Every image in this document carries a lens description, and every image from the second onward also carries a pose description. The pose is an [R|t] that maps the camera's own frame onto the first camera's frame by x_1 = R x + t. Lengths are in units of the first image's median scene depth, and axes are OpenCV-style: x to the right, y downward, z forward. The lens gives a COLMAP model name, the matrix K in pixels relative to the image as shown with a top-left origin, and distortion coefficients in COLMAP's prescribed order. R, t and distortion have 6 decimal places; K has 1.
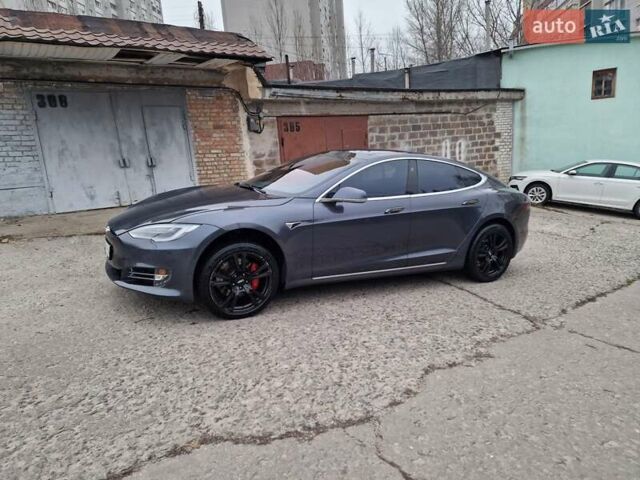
lens RADIAL K [[425.2, 0, 313.7], [0, 425.2, 244.2], [0, 0, 1]] dist [0.065743, -0.058064]
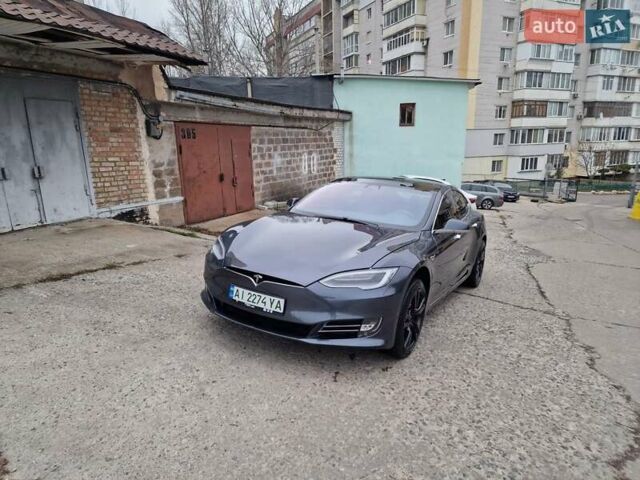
lens RADIAL K [[425.2, 0, 324.1], [0, 425.2, 246.0], [0, 0, 1]] dist [0.065743, -0.058064]
pose [[0.855914, -0.062921, 0.513277, -0.288940], [0.060998, 0.997925, 0.020615, -0.039848], [-0.513509, 0.013664, 0.857976, 0.079102]]
